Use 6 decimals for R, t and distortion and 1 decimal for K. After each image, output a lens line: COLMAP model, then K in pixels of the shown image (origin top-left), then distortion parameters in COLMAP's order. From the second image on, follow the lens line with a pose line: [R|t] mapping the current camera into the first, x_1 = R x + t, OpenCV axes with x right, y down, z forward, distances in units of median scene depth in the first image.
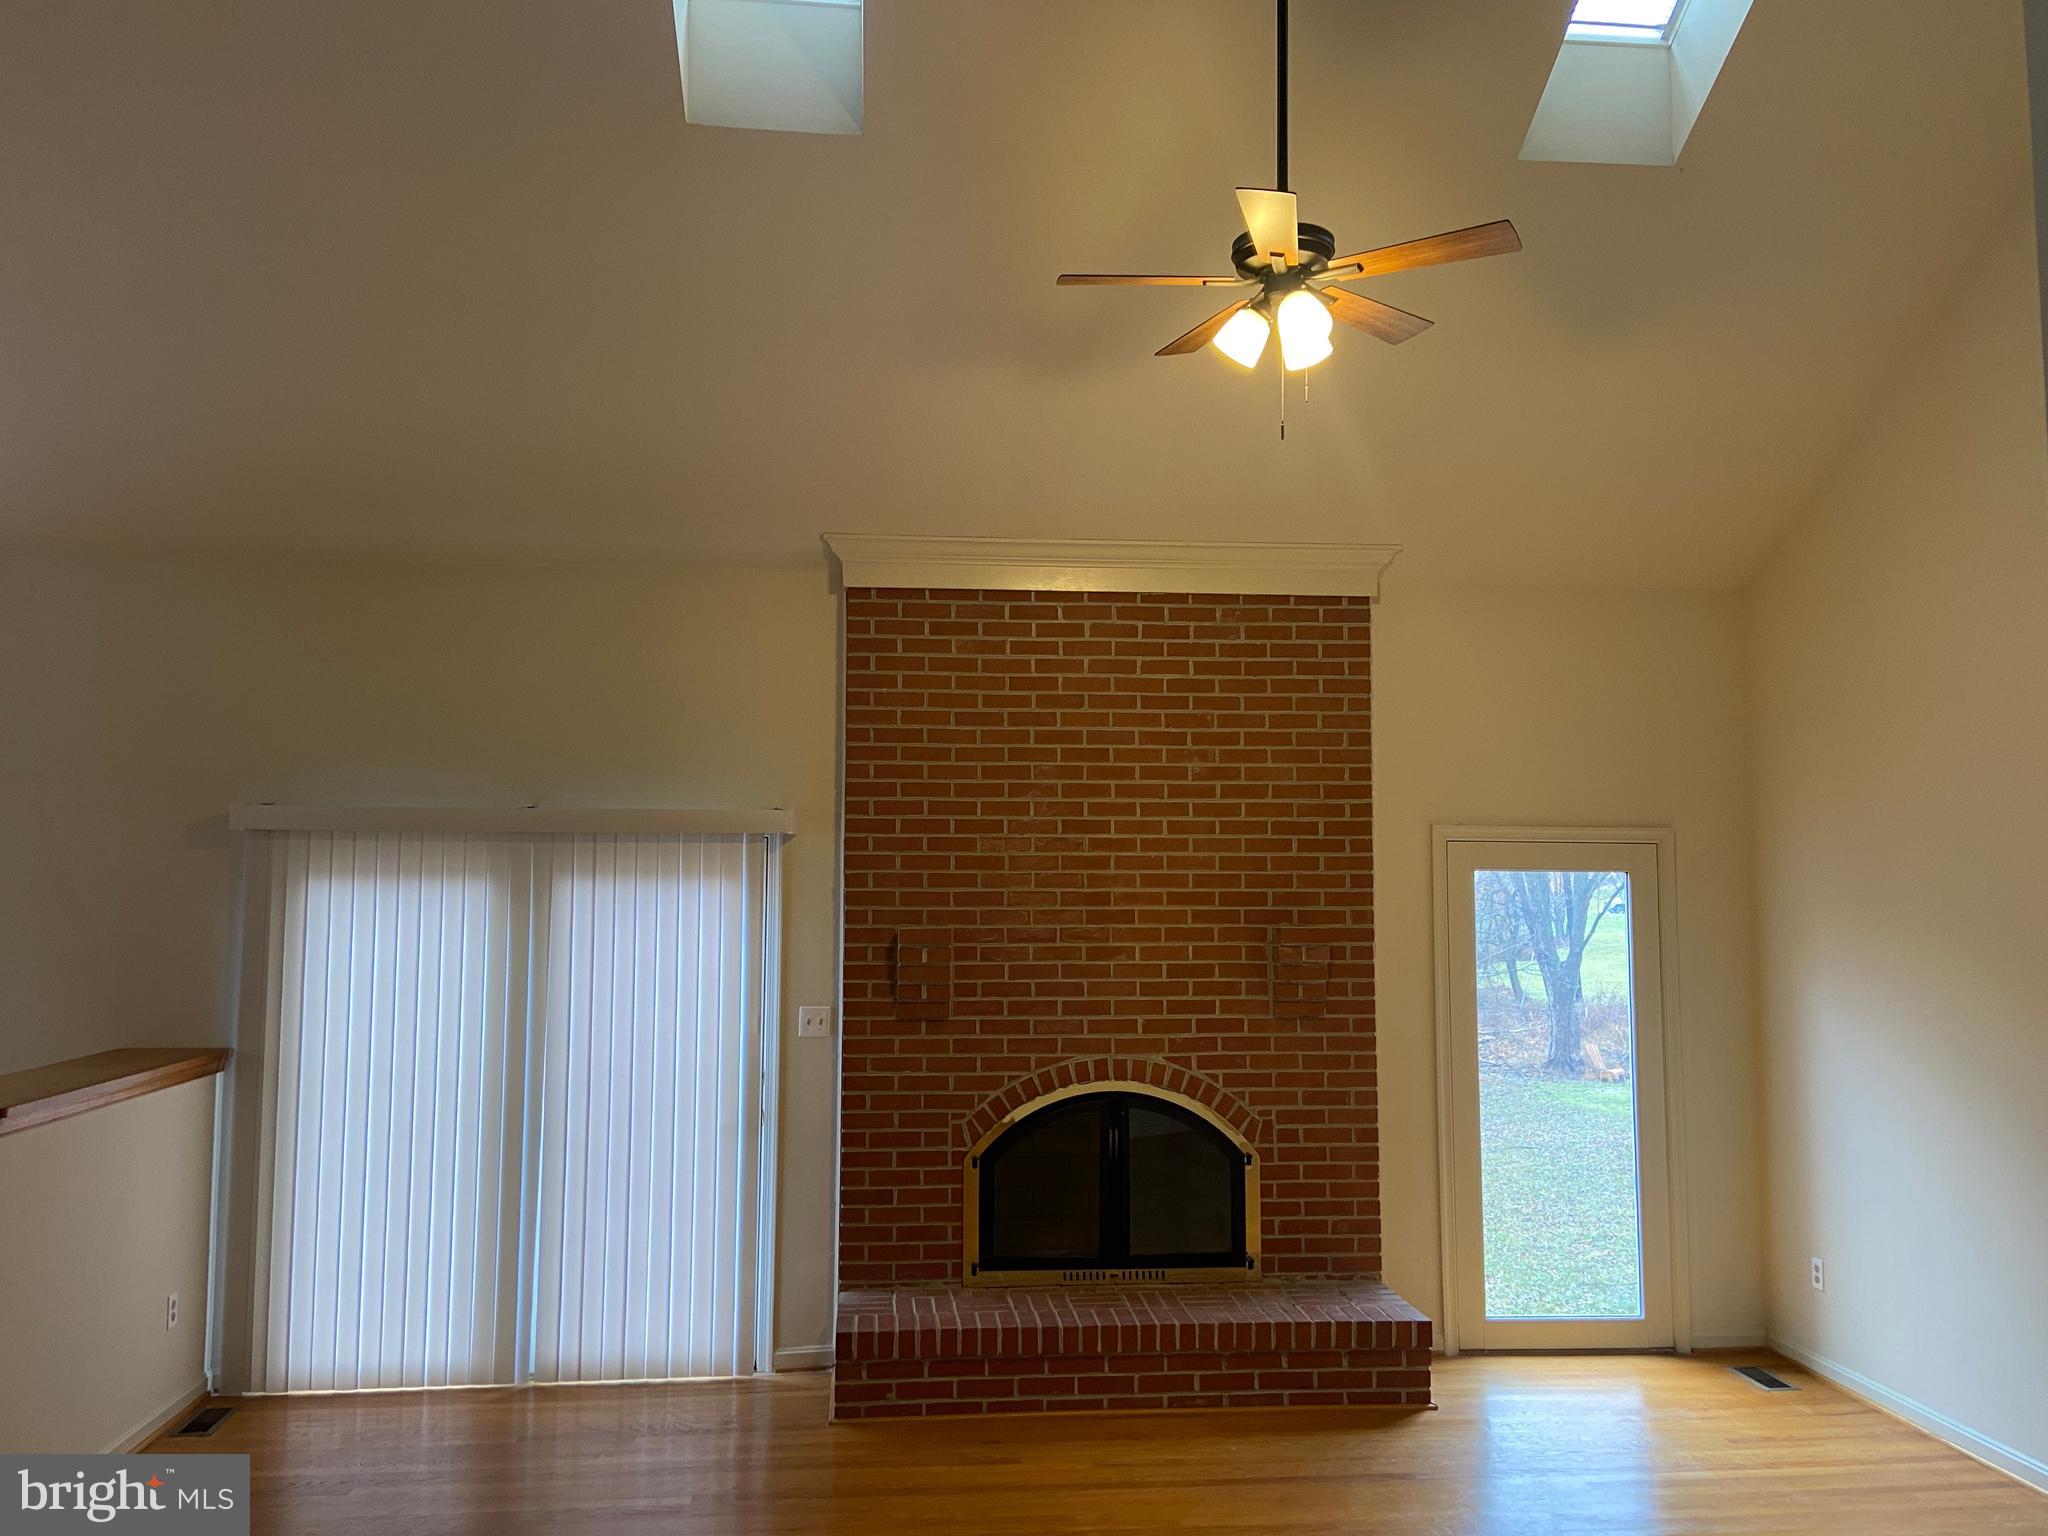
lens RADIAL K [[1536.9, 0, 1008.4], [0, 1536.9, 760.5], [0, 0, 1]] dist [0.100222, -0.118313]
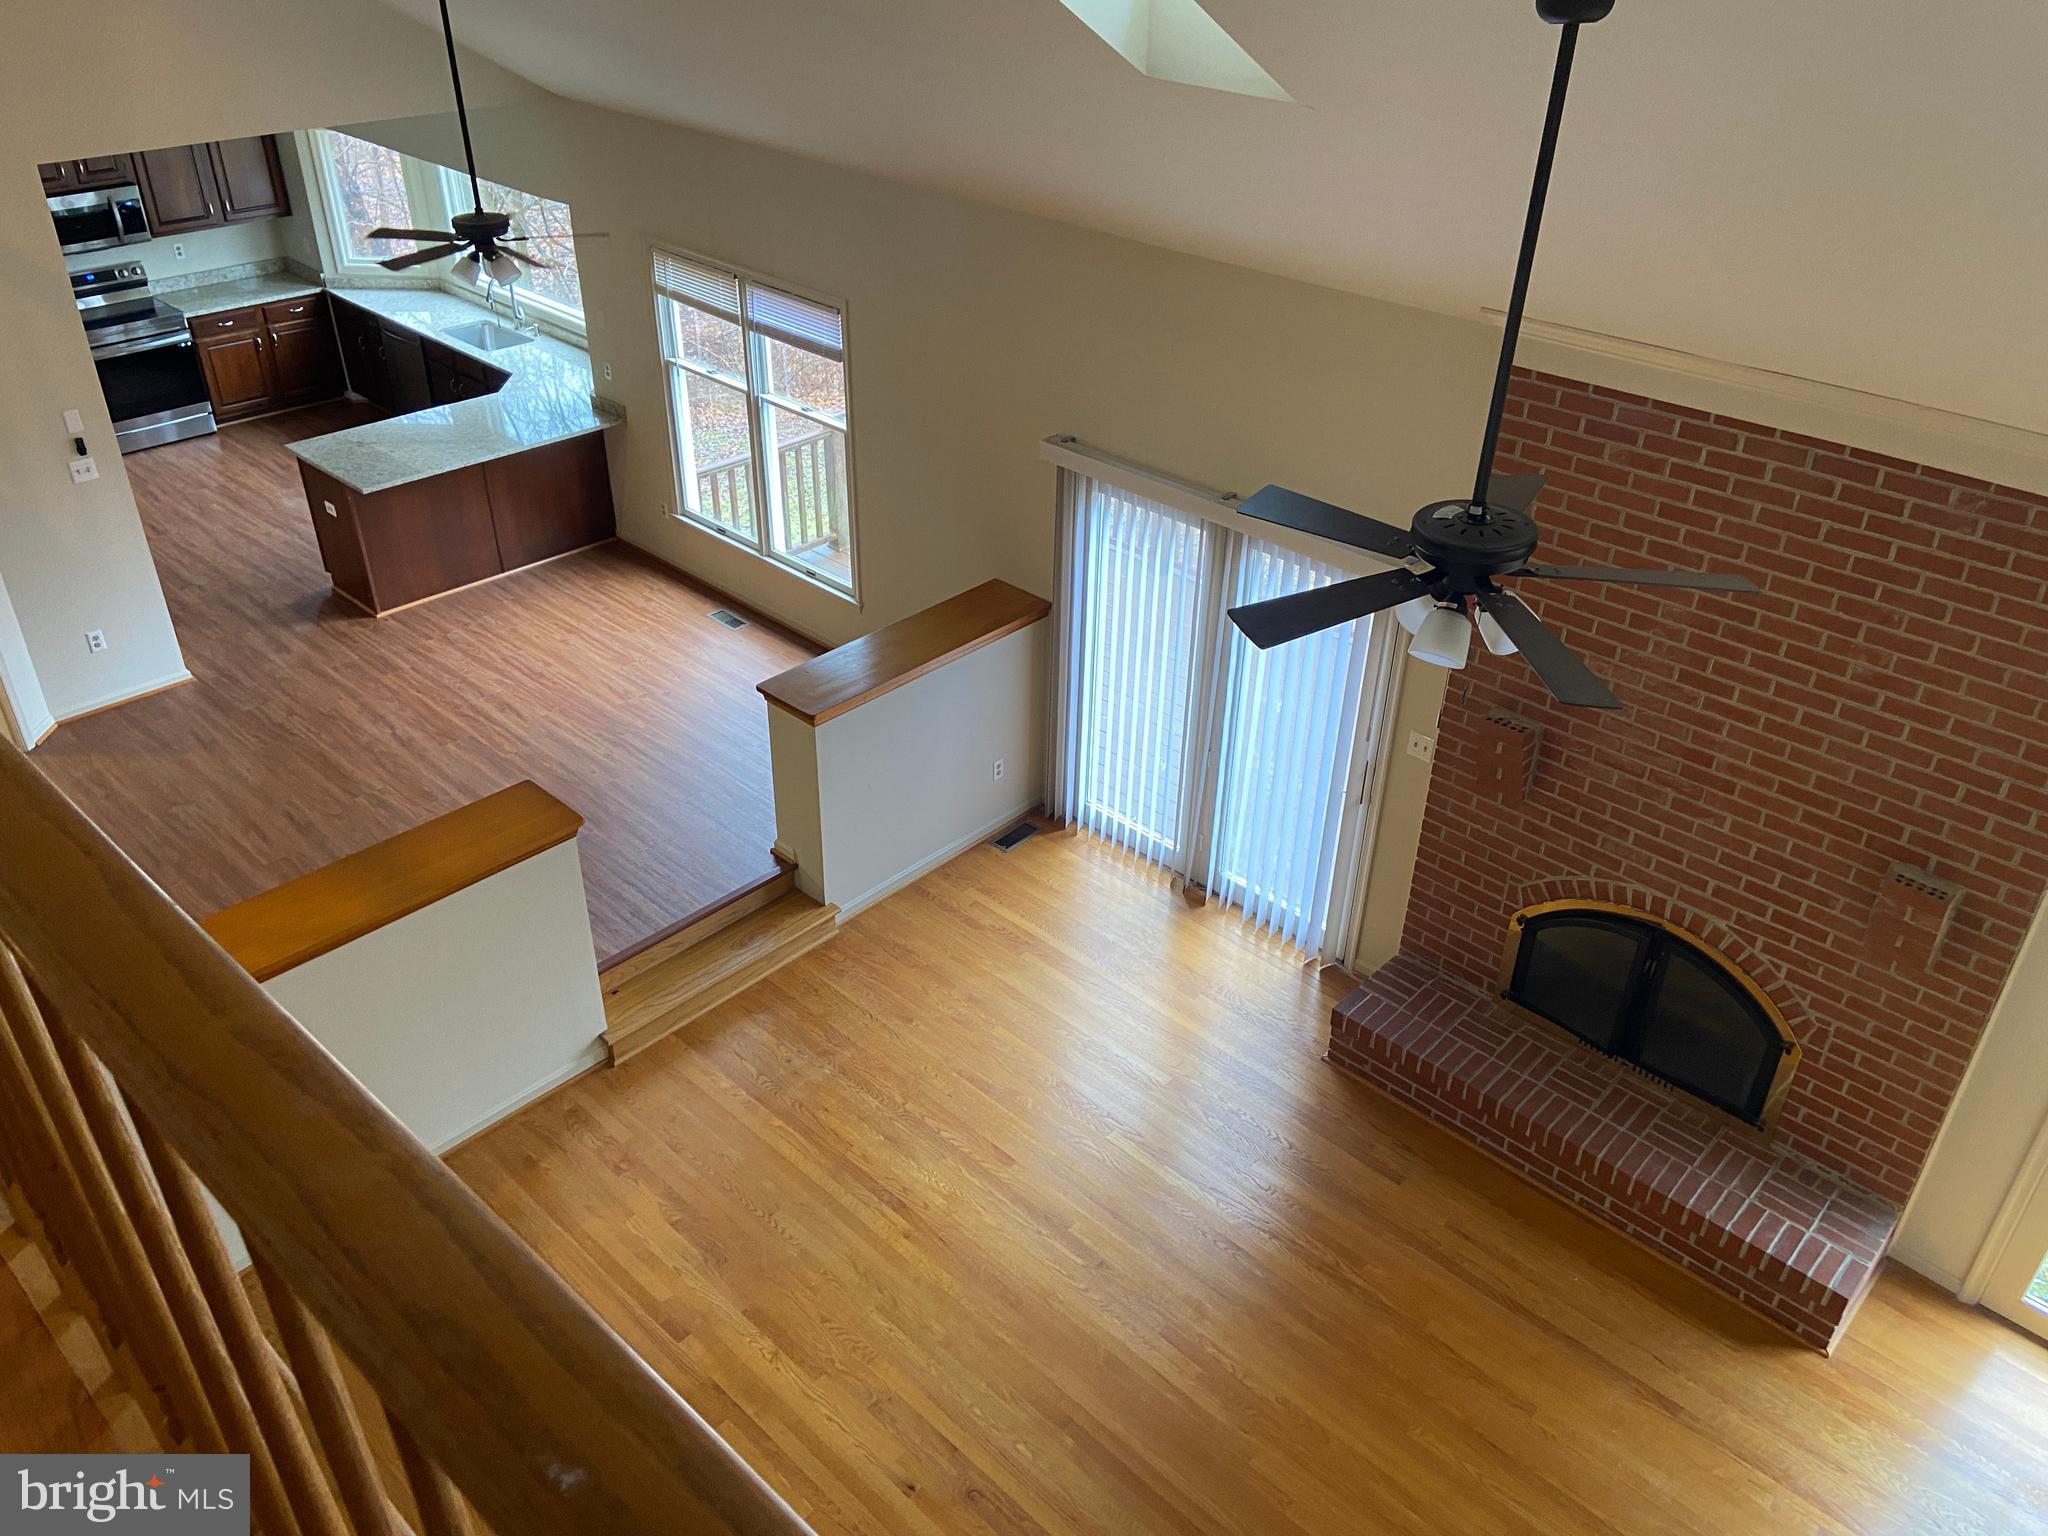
lens RADIAL K [[1536.9, 0, 1048.4], [0, 1536.9, 748.4], [0, 0, 1]] dist [0.100222, -0.118313]
pose [[0.663160, 0.403989, -0.630088, 0.380572], [0.032305, 0.825593, 0.563341, -0.445012], [0.747780, -0.393941, 0.534449, 0.221956]]
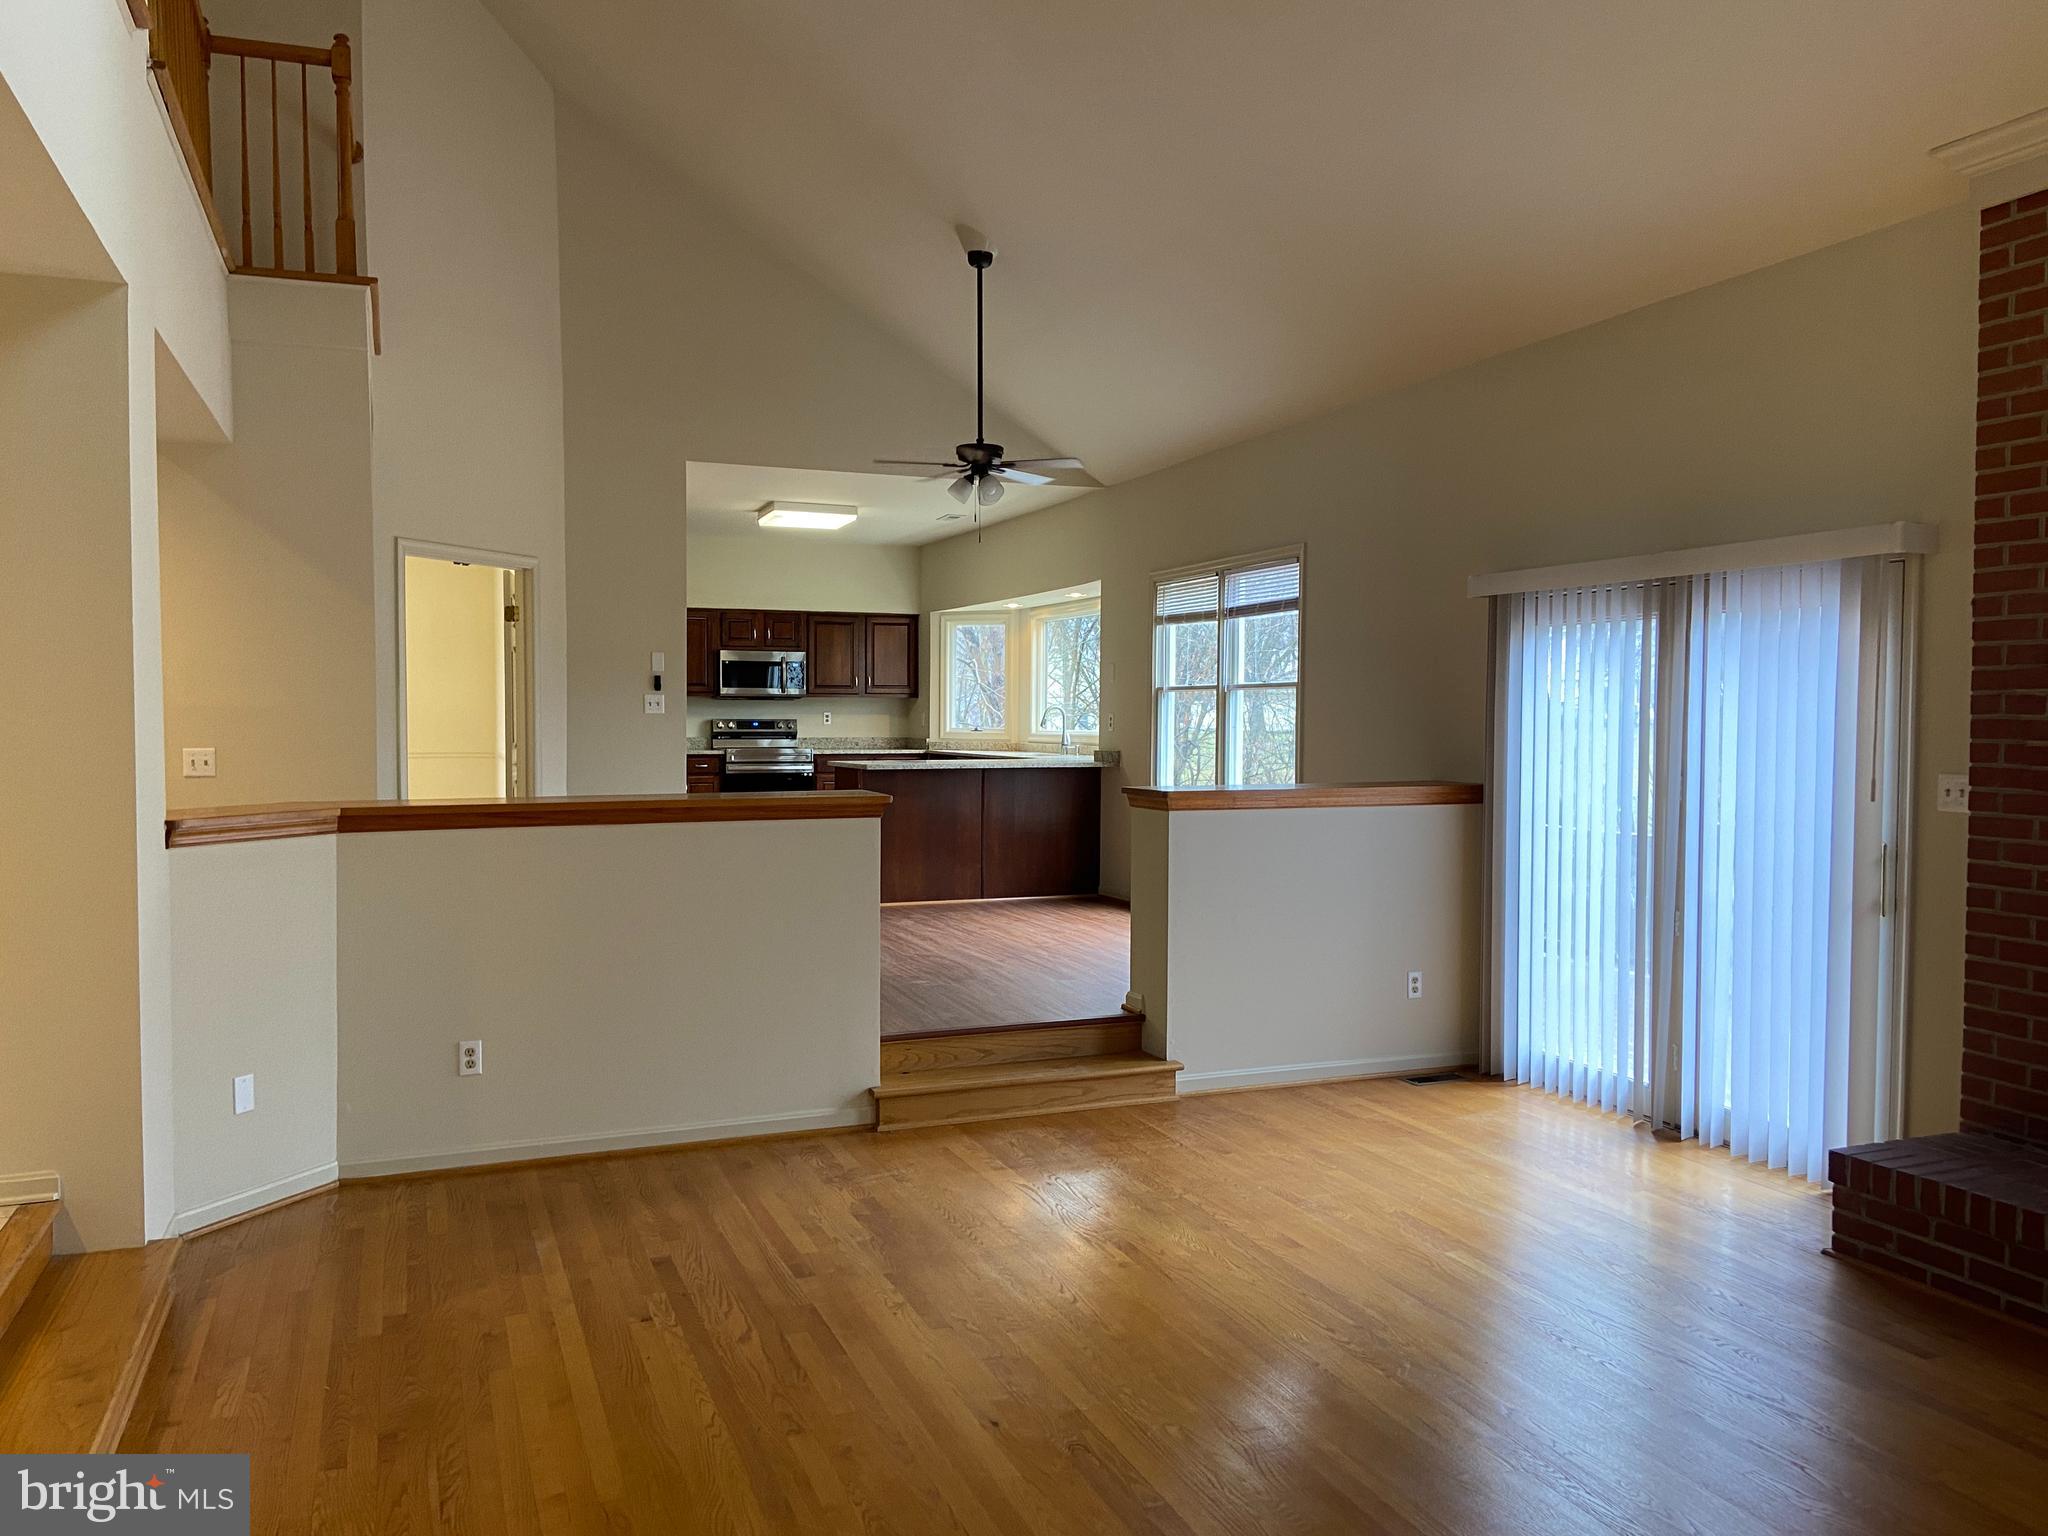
lens RADIAL K [[1536.9, 0, 1012.5], [0, 1536.9, 764.2], [0, 0, 1]] dist [0.100222, -0.118313]
pose [[0.276131, 0.029478, -0.960668, 0.494119], [0.064217, 0.996730, 0.049043, 0.084907], [0.958972, -0.075233, 0.273335, 0.329291]]
